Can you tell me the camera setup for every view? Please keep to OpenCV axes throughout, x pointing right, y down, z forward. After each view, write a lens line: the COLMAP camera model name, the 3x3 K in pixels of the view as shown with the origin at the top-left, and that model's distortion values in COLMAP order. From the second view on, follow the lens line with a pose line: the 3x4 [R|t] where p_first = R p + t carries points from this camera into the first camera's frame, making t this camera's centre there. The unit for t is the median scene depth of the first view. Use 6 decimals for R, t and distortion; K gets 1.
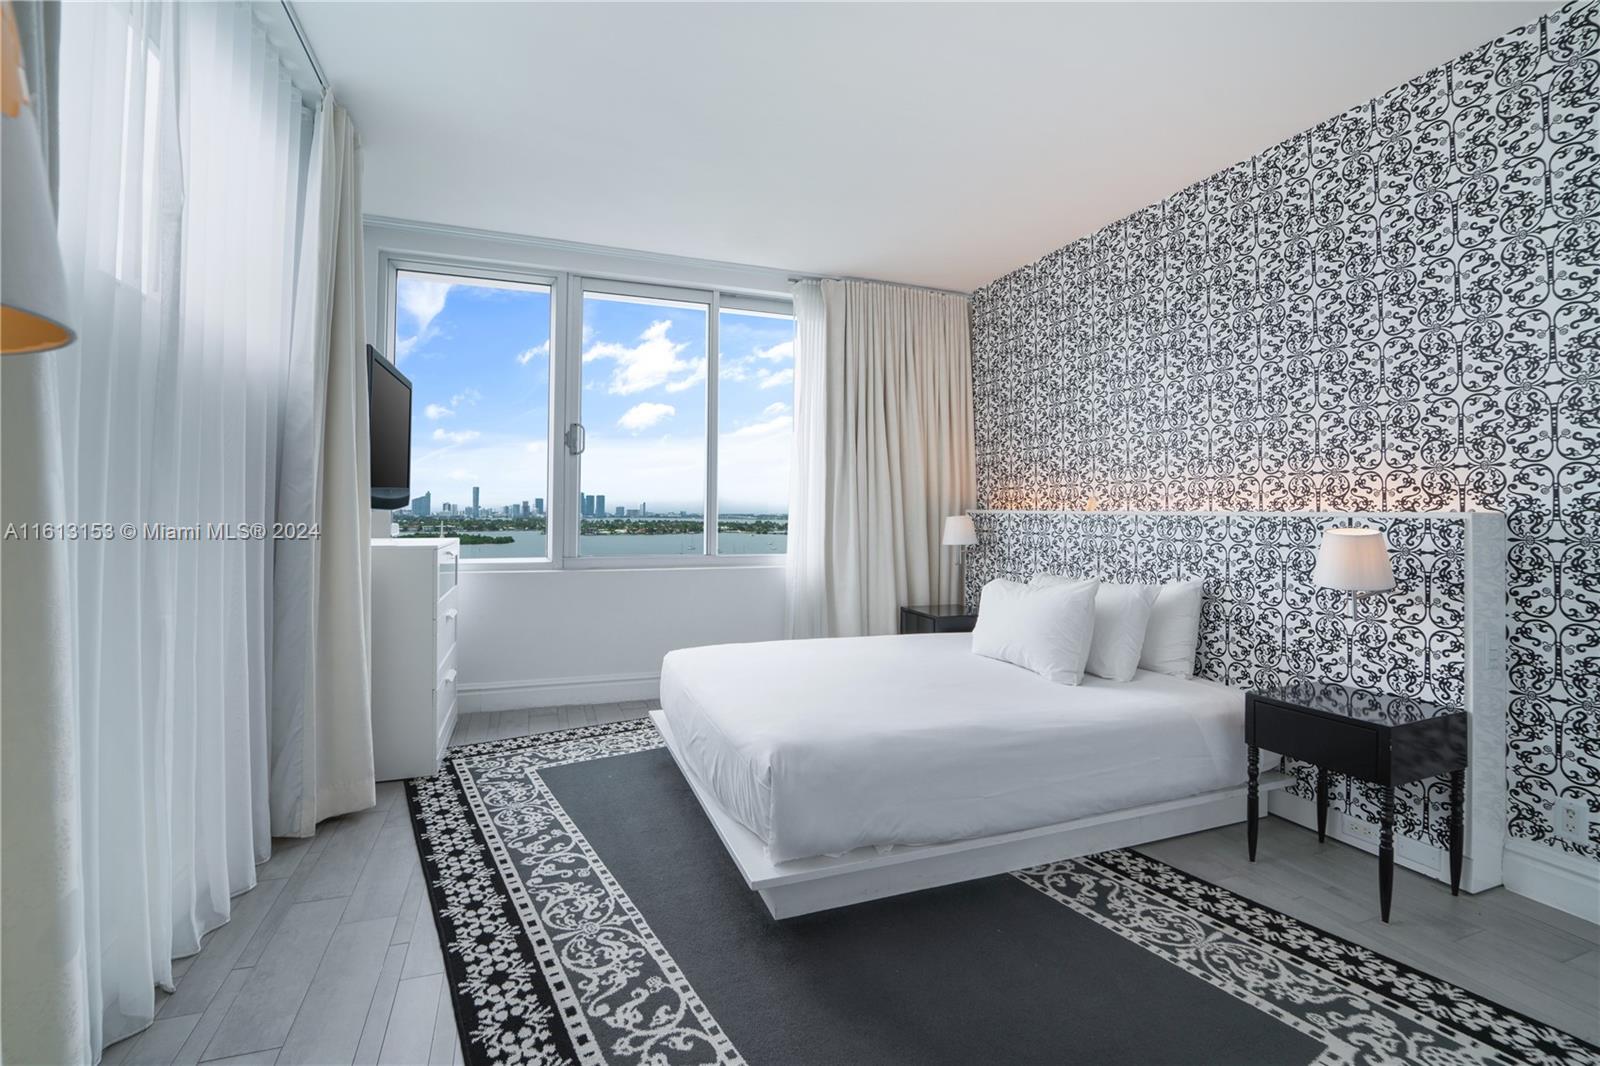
lens RADIAL K [[687.1, 0, 794.9], [0, 687.1, 509.9], [0, 0, 1]] dist [-0.021359, -0.000098]
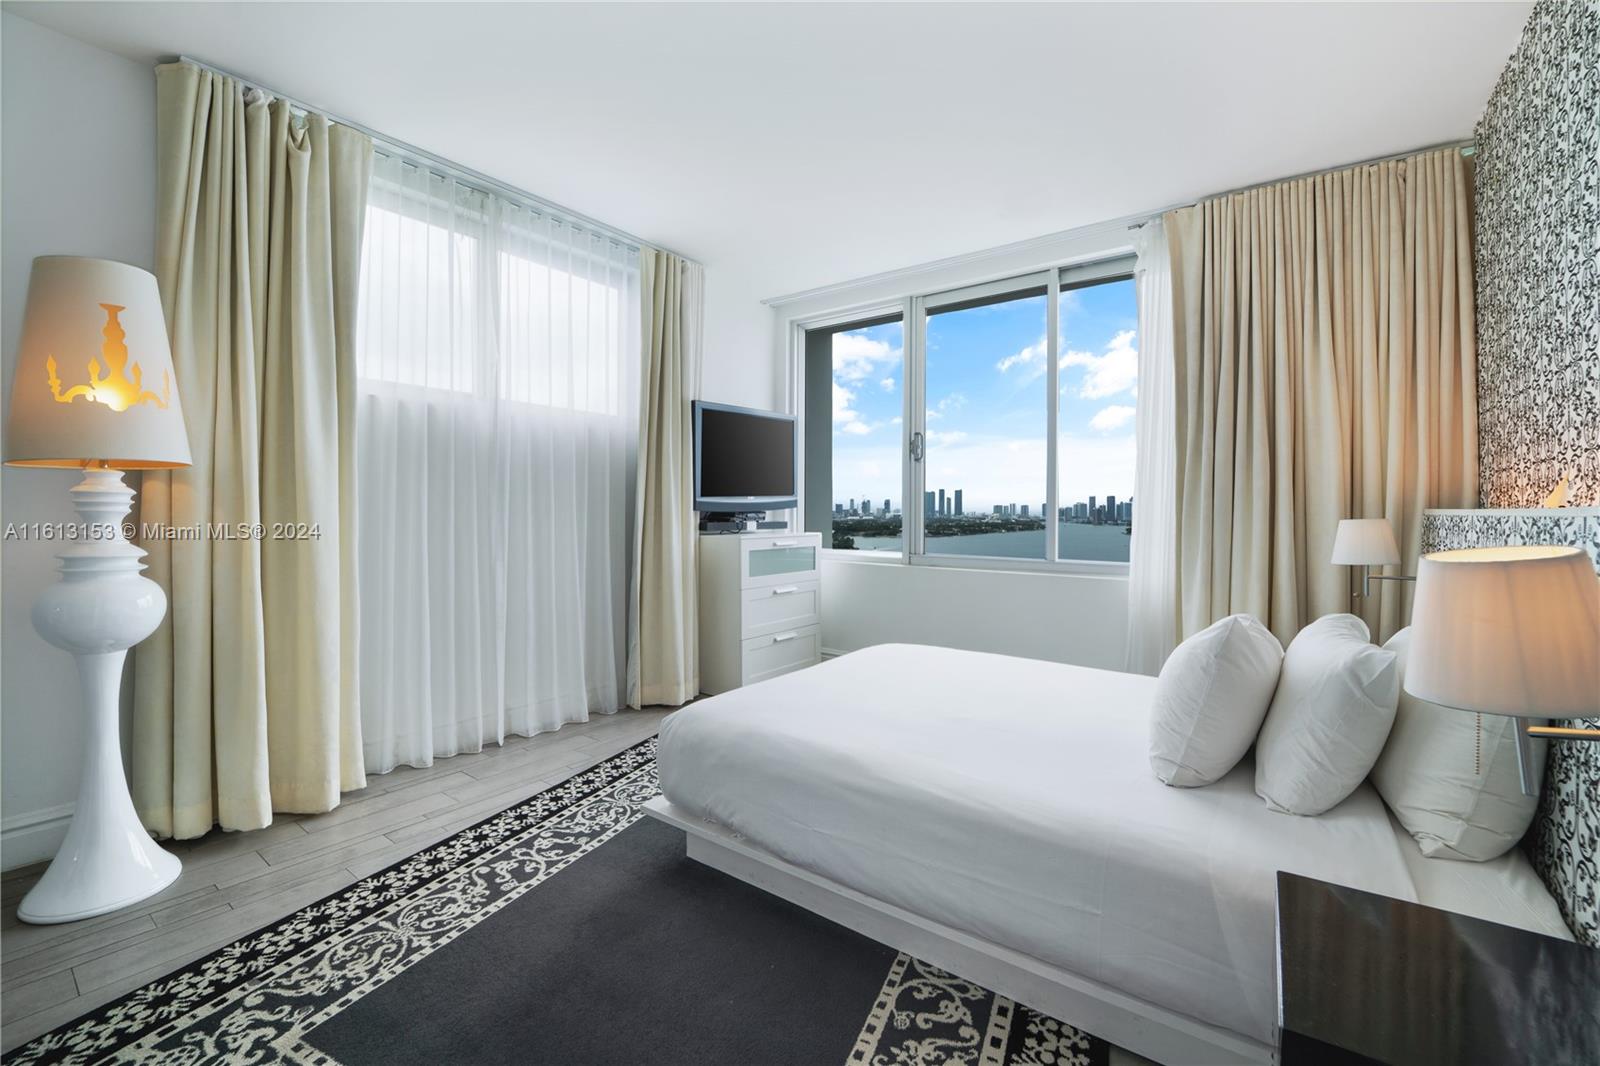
lens RADIAL K [[687.1, 0, 794.9], [0, 687.1, 509.9], [0, 0, 1]] dist [-0.021359, -0.000098]
pose [[0.539839, -0.001471, -0.841767, 1.035802], [-0.002607, 0.999991, -0.003419, 0.011043], [0.841764, 0.004040, 0.539830, 0.508828]]
